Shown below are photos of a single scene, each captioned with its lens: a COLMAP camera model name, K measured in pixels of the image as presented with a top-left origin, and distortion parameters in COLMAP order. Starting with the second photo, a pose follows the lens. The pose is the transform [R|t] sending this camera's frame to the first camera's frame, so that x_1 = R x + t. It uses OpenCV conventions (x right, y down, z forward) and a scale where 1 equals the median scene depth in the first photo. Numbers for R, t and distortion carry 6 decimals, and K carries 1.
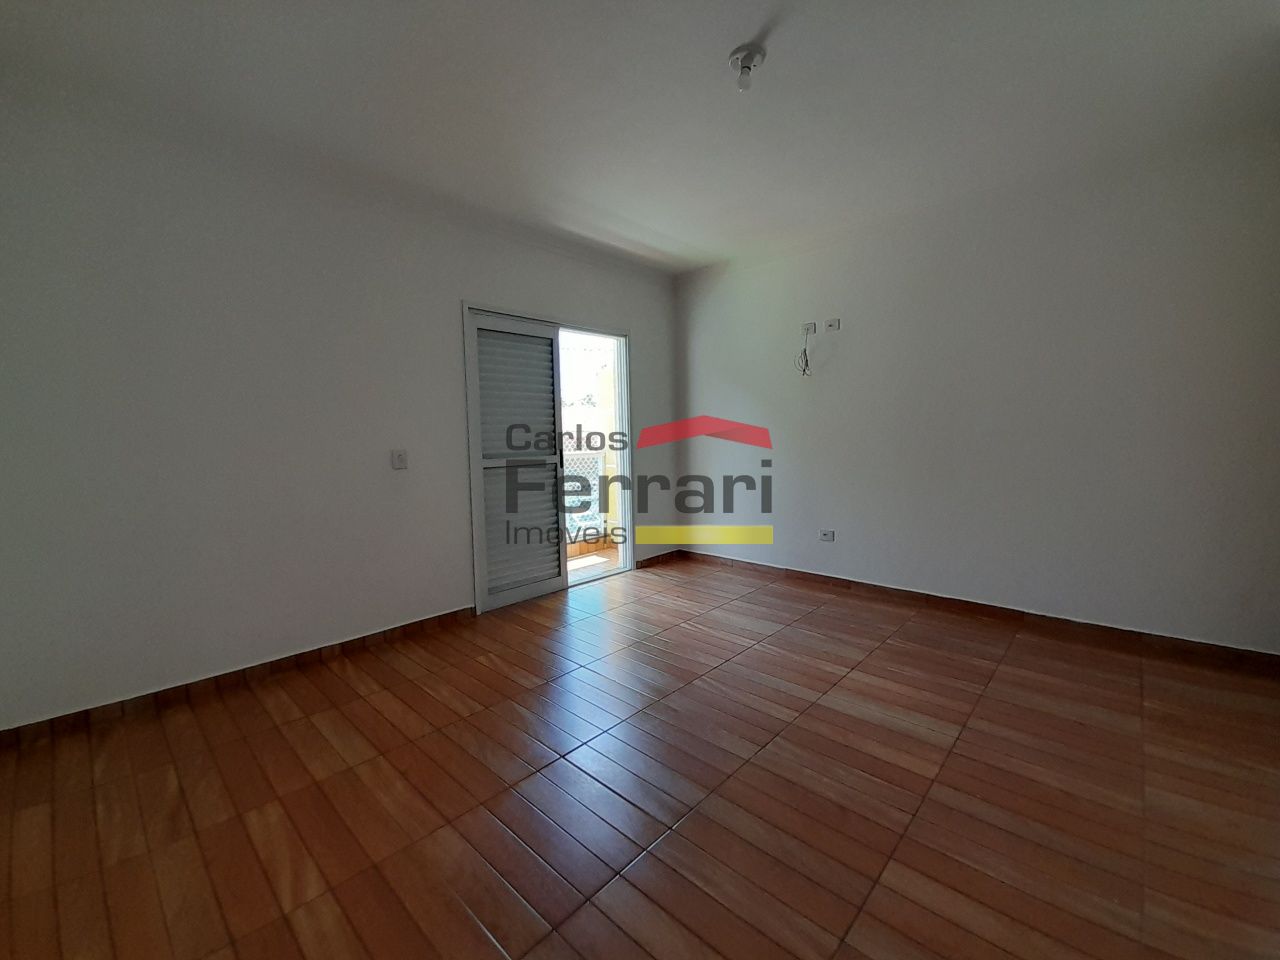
lens RADIAL K [[509.4, 0, 647.7], [0, 509.4, 474.2], [0, 0, 1]] dist [0.000845, -0.001622]
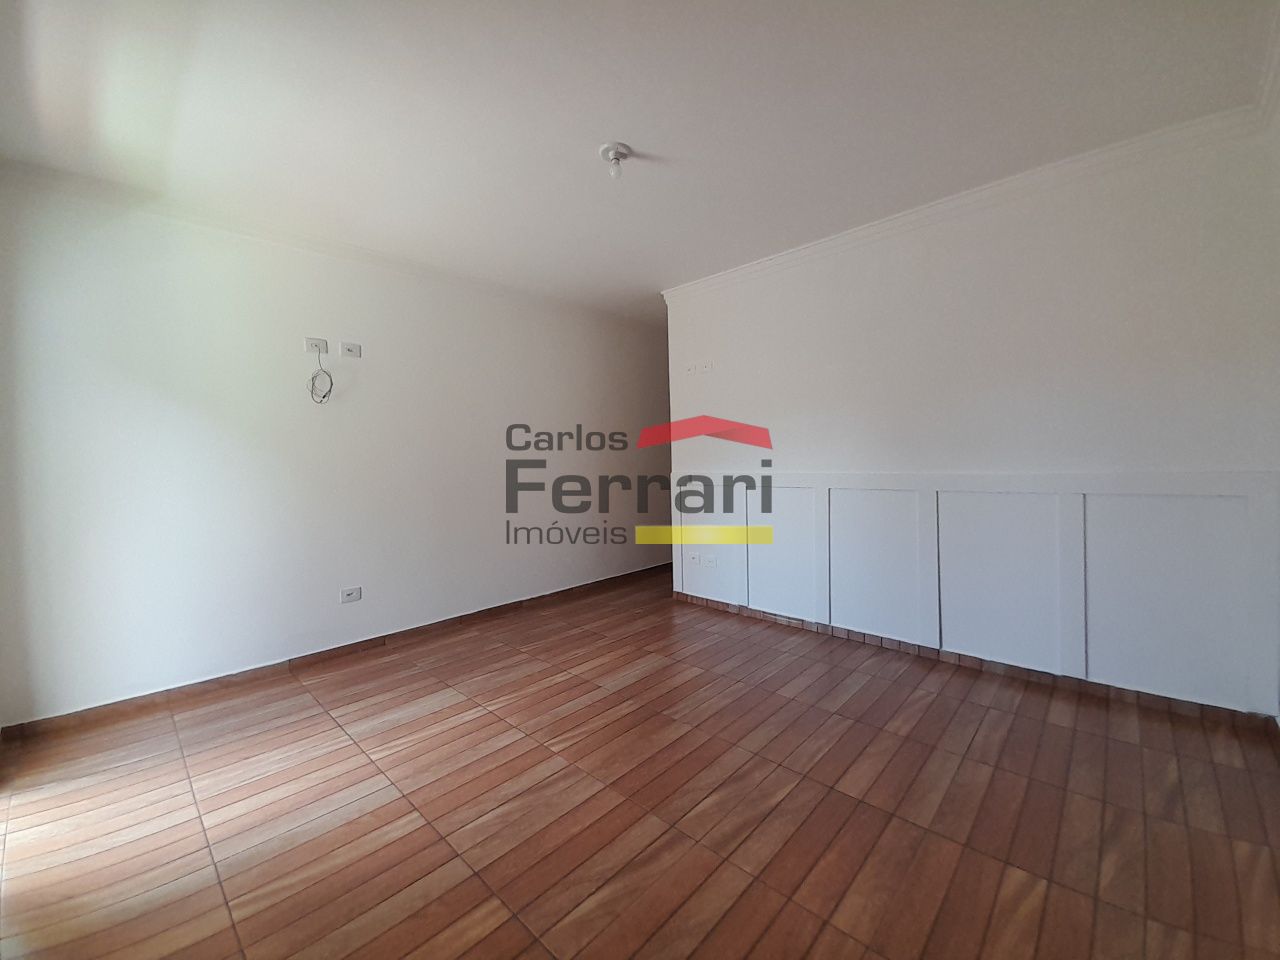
lens RADIAL K [[509.4, 0, 647.0], [0, 509.4, 482.6], [0, 0, 1]] dist [0.000845, -0.001622]
pose [[-0.003100, -0.029758, 0.999552, -0.627705], [0.101123, 0.994424, 0.029919, -0.052297], [-0.994869, 0.101171, -0.000074, 0.638009]]
